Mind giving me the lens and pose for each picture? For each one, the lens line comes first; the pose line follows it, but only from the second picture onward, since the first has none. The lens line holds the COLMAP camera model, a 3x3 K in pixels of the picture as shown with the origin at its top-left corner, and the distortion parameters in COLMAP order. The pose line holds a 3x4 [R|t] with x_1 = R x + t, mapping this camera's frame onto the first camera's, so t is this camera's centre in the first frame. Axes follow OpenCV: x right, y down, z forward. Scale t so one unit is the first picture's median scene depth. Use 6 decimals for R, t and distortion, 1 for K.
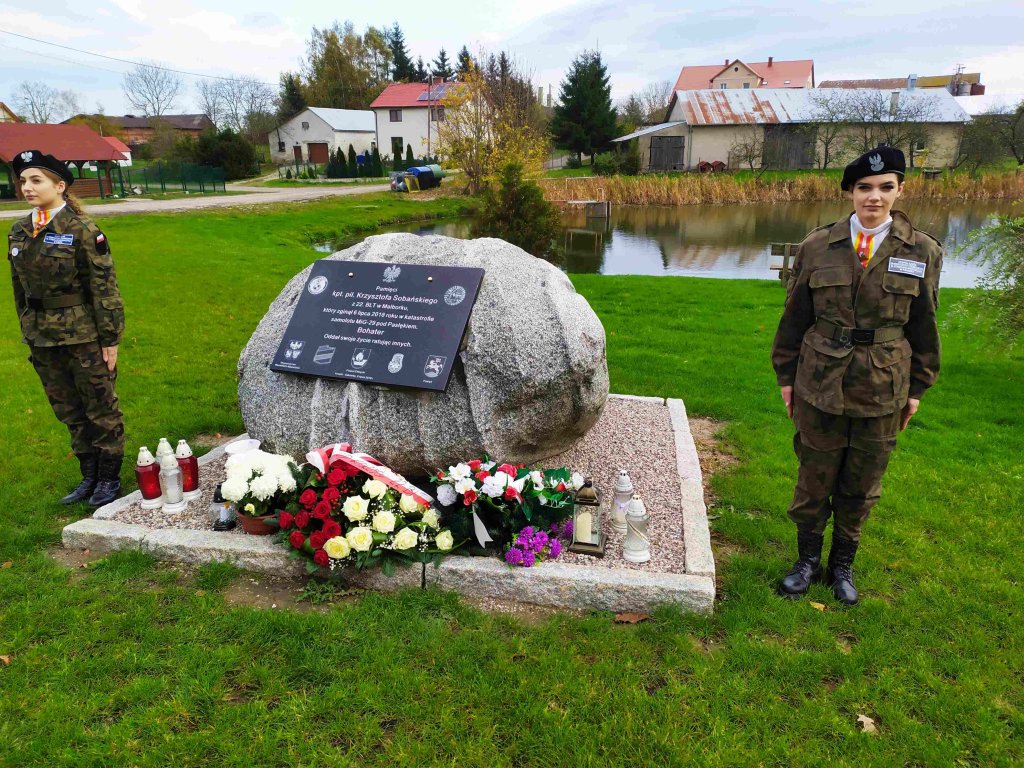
lens RADIAL K [[771.7, 0, 502.6], [0, 771.7, 374.7], [0, 0, 1]] dist [0.077142, -0.072442]
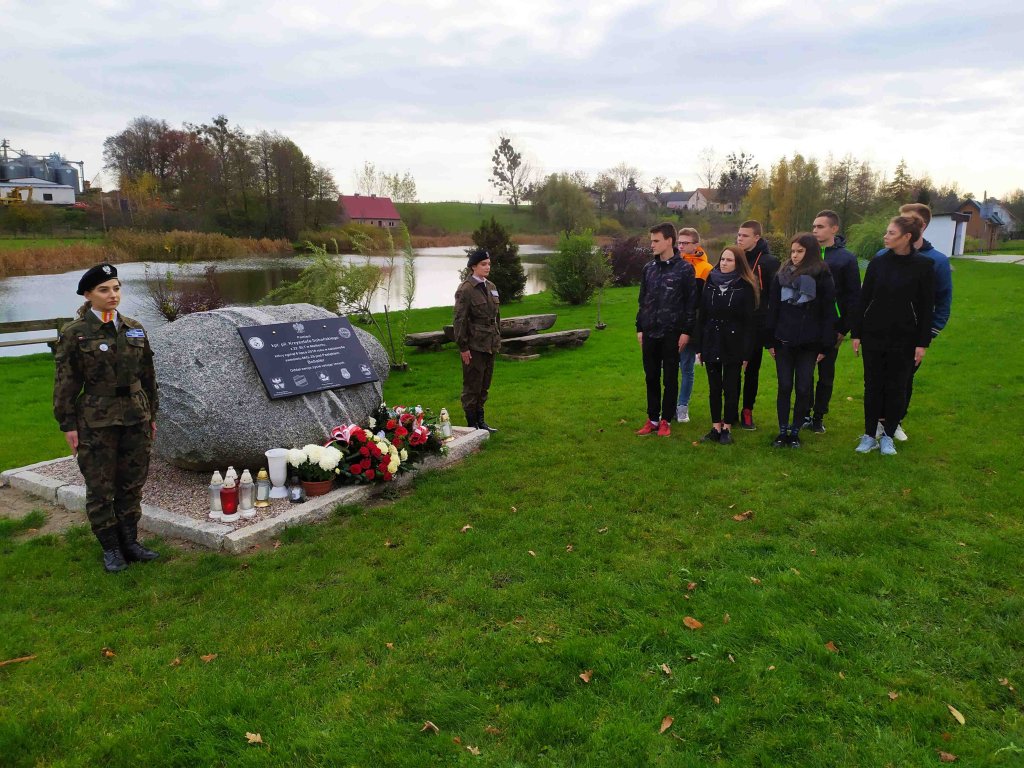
lens RADIAL K [[769.6, 0, 515.3], [0, 769.6, 383.2], [0, 0, 1]] dist [0.094444, -0.087093]
pose [[0.311369, -0.181356, 0.932823, -1.527537], [0.256958, 0.961121, 0.101087, -0.066525], [-0.914889, 0.208221, 0.345864, 0.052167]]
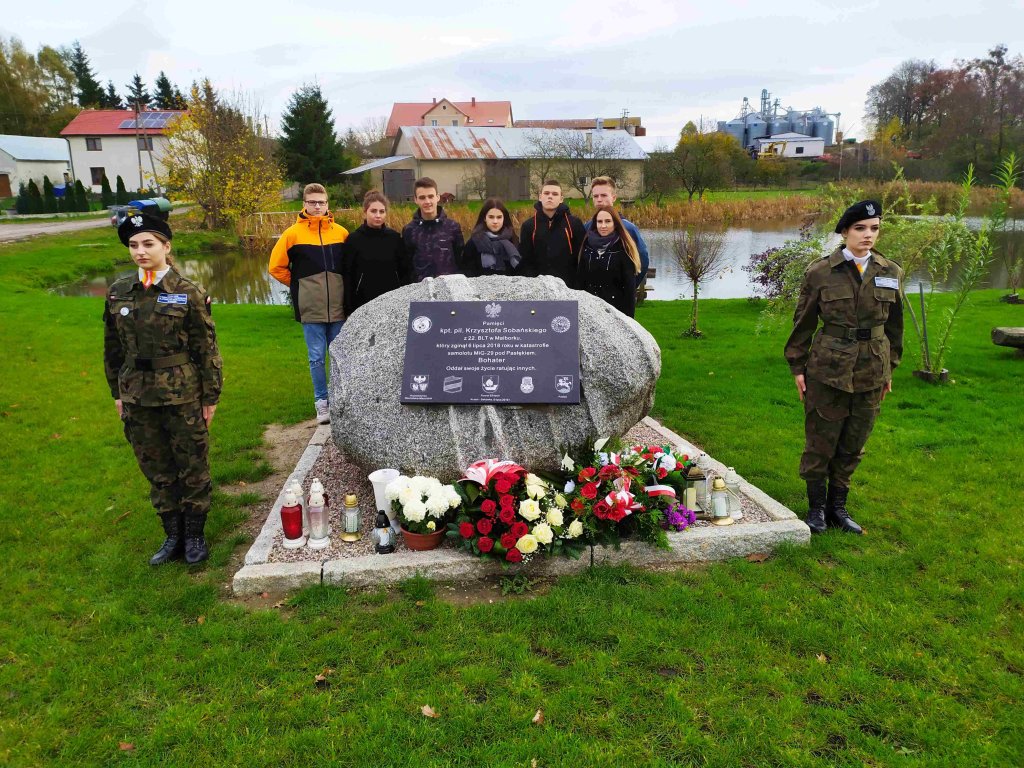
lens RADIAL K [[771.7, 0, 502.6], [0, 771.7, 374.7], [0, 0, 1]] dist [0.077142, -0.072442]
pose [[0.936446, -0.090322, 0.338986, -0.529287], [0.102695, 0.994537, -0.018704, -0.011187], [-0.335444, 0.052328, 0.940606, -0.084838]]
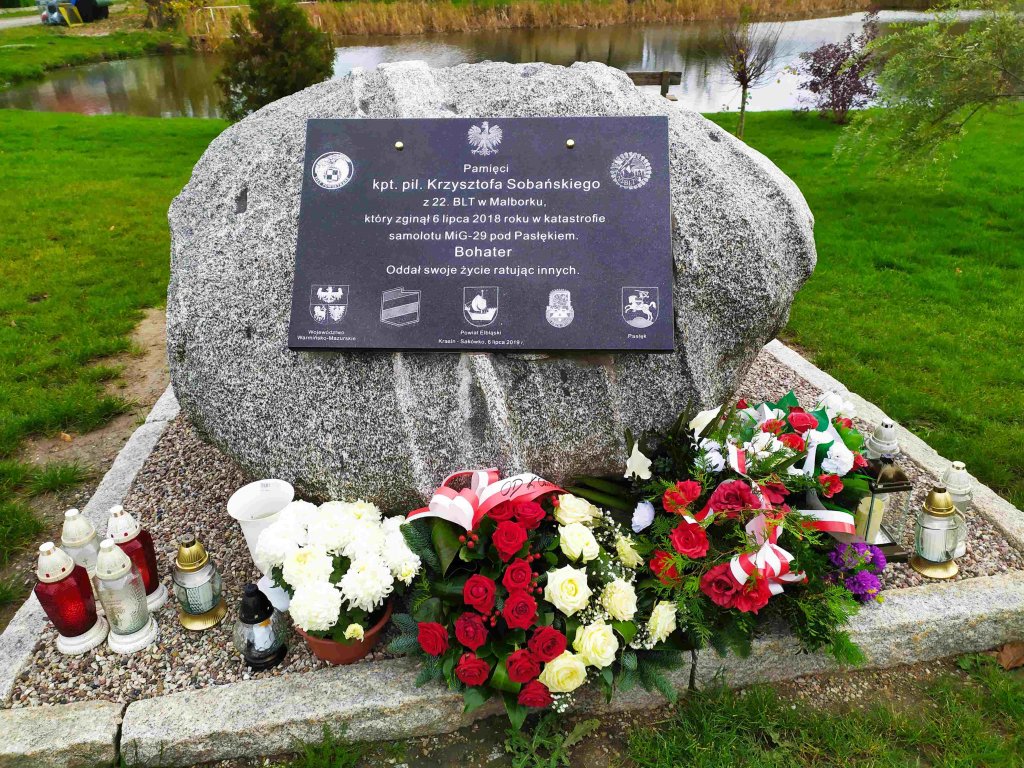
lens RADIAL K [[771.7, 0, 502.6], [0, 771.7, 374.7], [0, 0, 1]] dist [0.077142, -0.072442]
pose [[0.931143, -0.169680, 0.322771, -0.334367], [0.105440, 0.972616, 0.207123, -0.080628], [-0.349077, -0.158828, 0.923536, 0.467981]]
